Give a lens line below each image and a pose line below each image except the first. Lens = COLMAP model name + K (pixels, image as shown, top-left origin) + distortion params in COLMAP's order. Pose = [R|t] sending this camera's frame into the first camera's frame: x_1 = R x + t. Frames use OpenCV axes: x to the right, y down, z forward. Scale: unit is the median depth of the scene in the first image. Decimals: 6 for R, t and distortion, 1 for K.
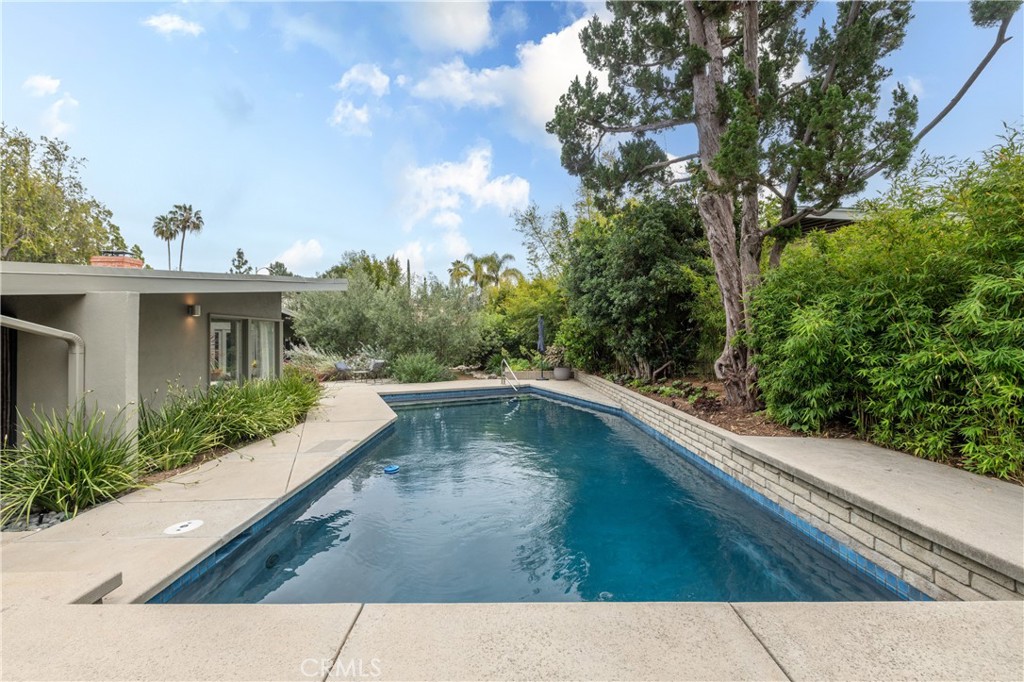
lens RADIAL K [[403.4, 0, 511.9], [0, 403.4, 335.6], [0, 0, 1]] dist [0.005619, -0.000355]
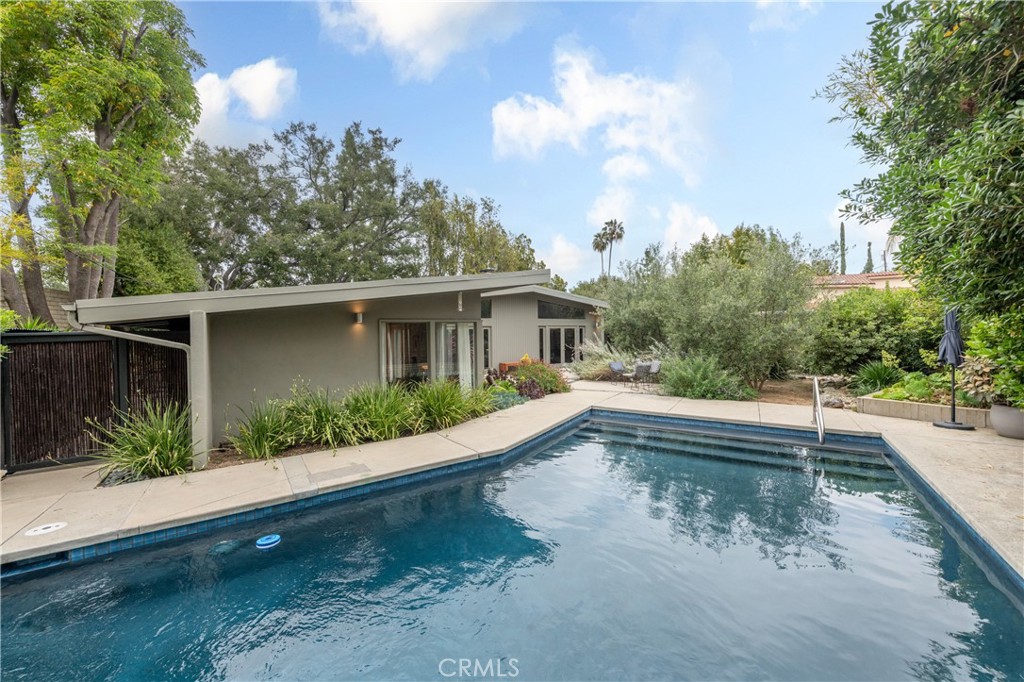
lens RADIAL K [[402.3, 0, 514.6], [0, 402.3, 341.3], [0, 0, 1]] dist [0.003455, -0.000264]
pose [[0.565169, 0.013097, -0.824872, 0.136195], [0.021811, 0.999287, 0.030810, -0.007519], [0.824687, -0.035404, 0.564480, 0.241543]]
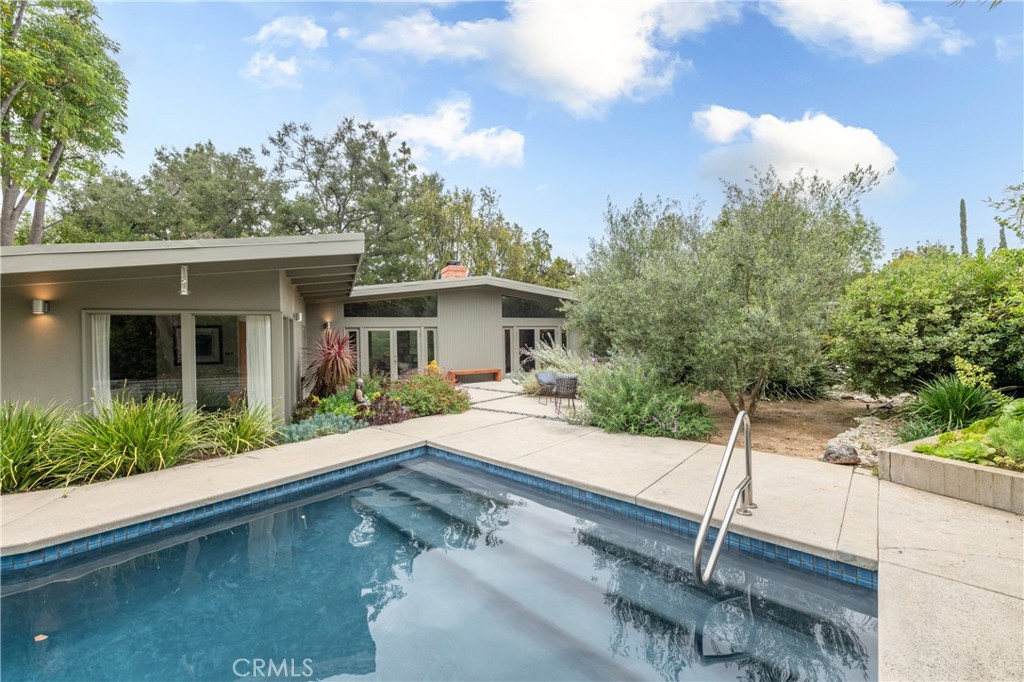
lens RADIAL K [[403.4, 0, 511.9], [0, 403.4, 335.6], [0, 0, 1]] dist [0.005619, -0.000355]
pose [[0.416567, -0.014162, -0.908995, 0.106972], [0.028950, 0.999578, -0.002307, 0.006557], [0.908644, -0.025354, 0.416802, 0.505896]]
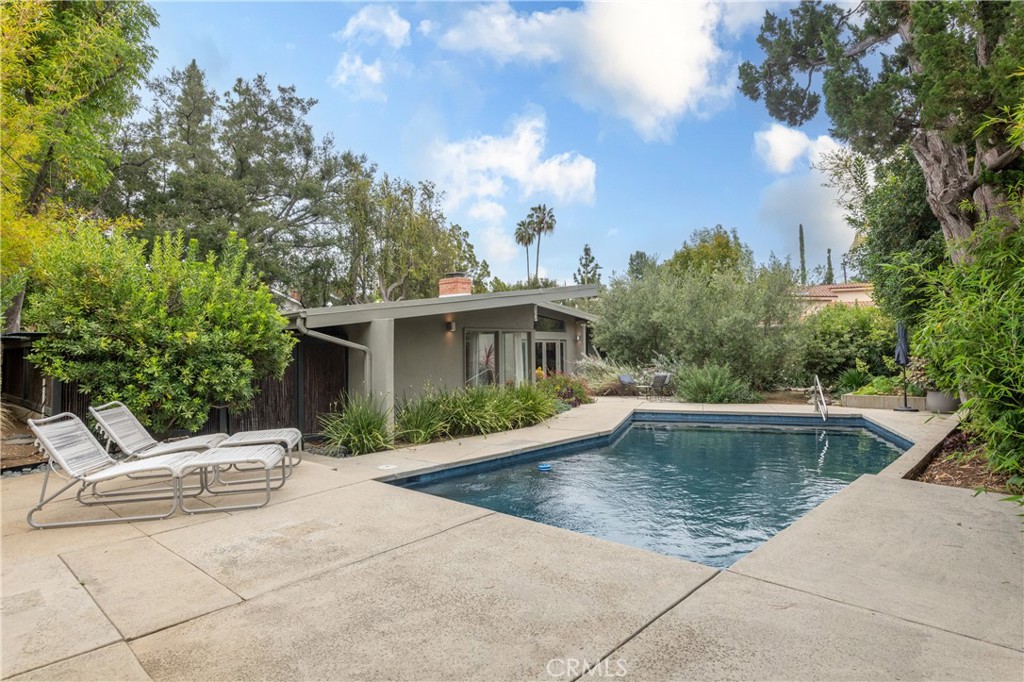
lens RADIAL K [[575.3, 0, 518.1], [0, 575.3, 338.9], [0, 0, 1]] dist [0.007043, 0.001142]
pose [[0.736513, -0.023590, -0.676011, 0.187815], [0.020900, 0.999708, -0.012116, 0.000370], [0.676100, -0.005205, 0.736791, -0.054221]]
